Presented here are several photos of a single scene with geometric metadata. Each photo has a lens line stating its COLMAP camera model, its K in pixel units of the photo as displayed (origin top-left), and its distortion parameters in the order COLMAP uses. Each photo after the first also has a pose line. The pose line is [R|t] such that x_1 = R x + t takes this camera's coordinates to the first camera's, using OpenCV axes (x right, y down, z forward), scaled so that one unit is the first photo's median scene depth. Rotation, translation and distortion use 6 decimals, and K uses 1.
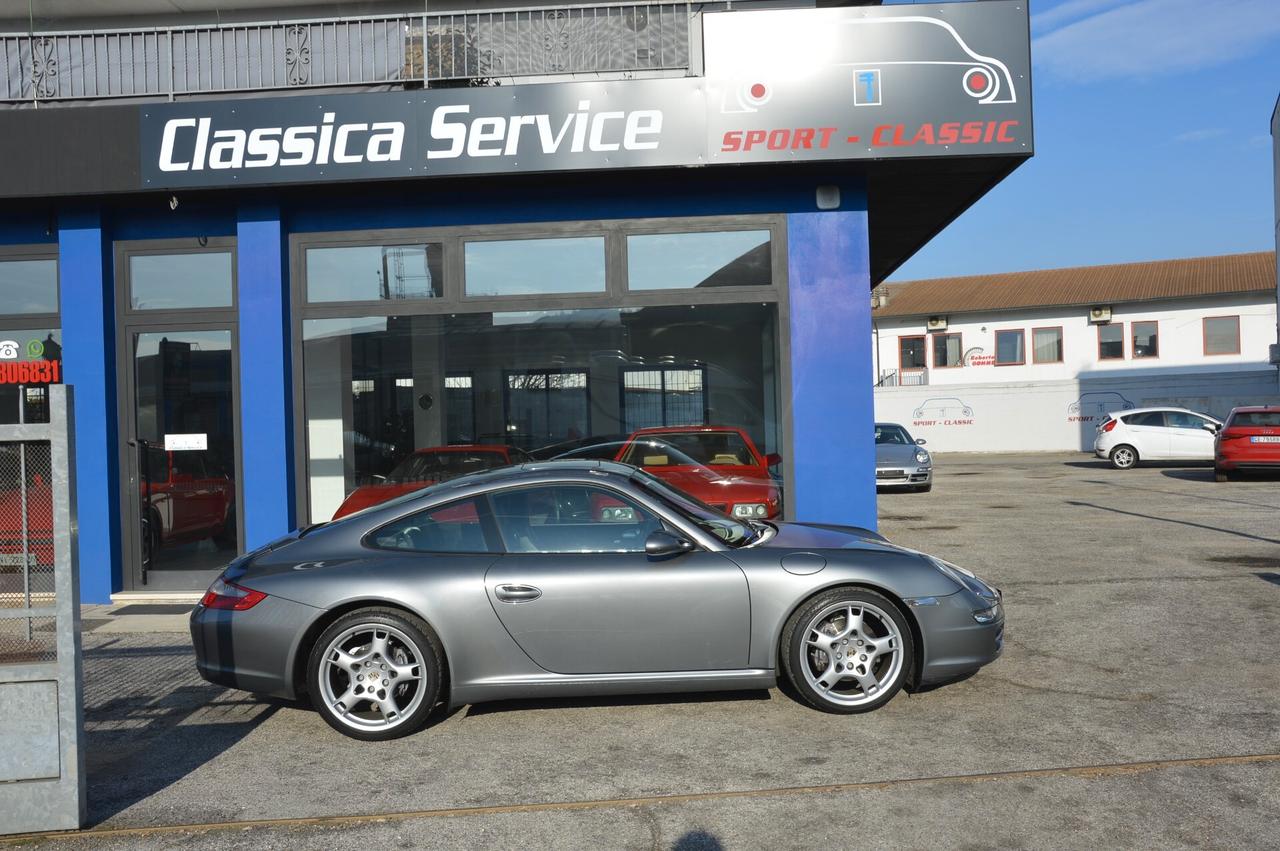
lens RADIAL K [[1134.2, 0, 640.0], [0, 1134.2, 425.5], [0, 0, 1]] dist [-0.136474, 0.203964]
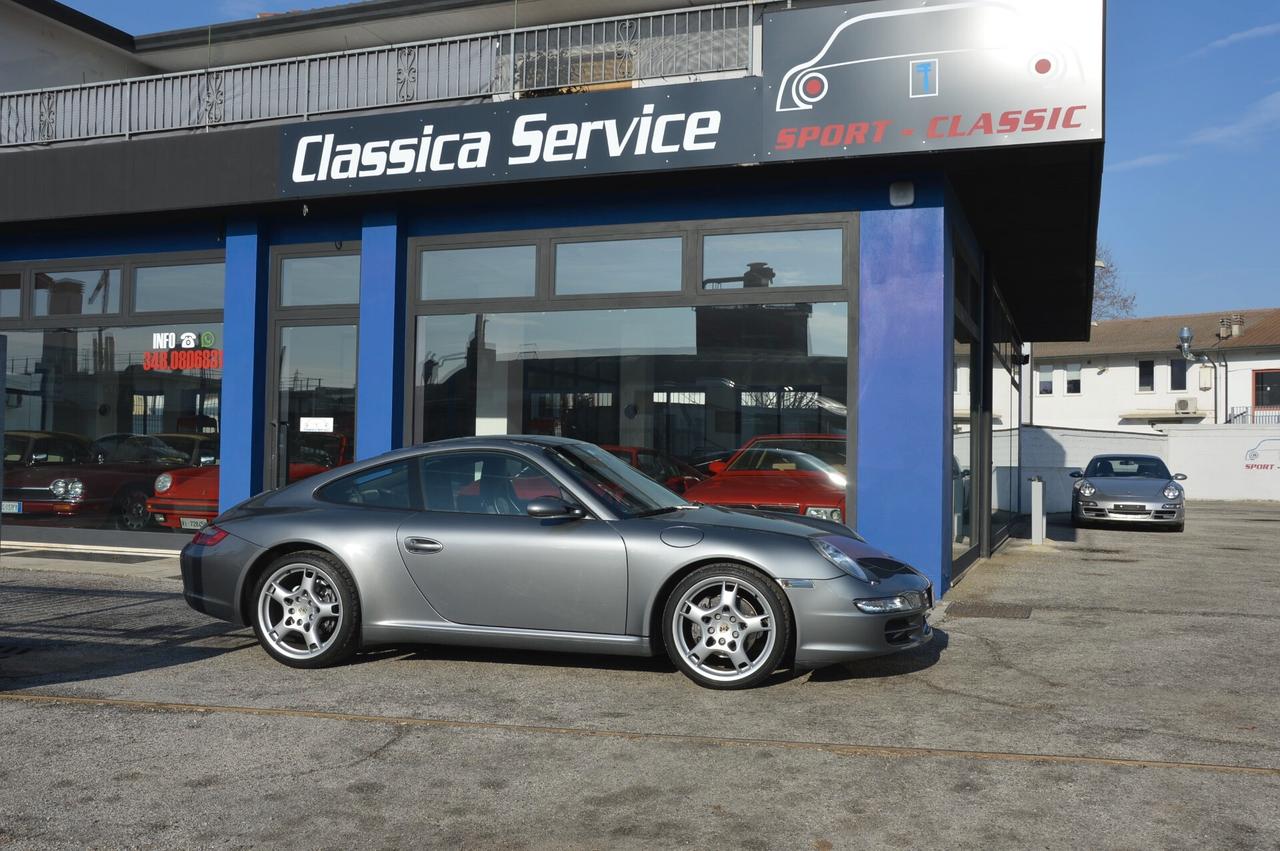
lens RADIAL K [[1182.1, 0, 659.6], [0, 1182.1, 425.4], [0, 0, 1]] dist [-0.123542, 0.193808]
pose [[0.956946, 0.033800, -0.288290, 0.277718], [-0.042399, 0.998821, -0.023633, 0.030799], [0.287152, 0.034838, 0.957251, -0.021886]]
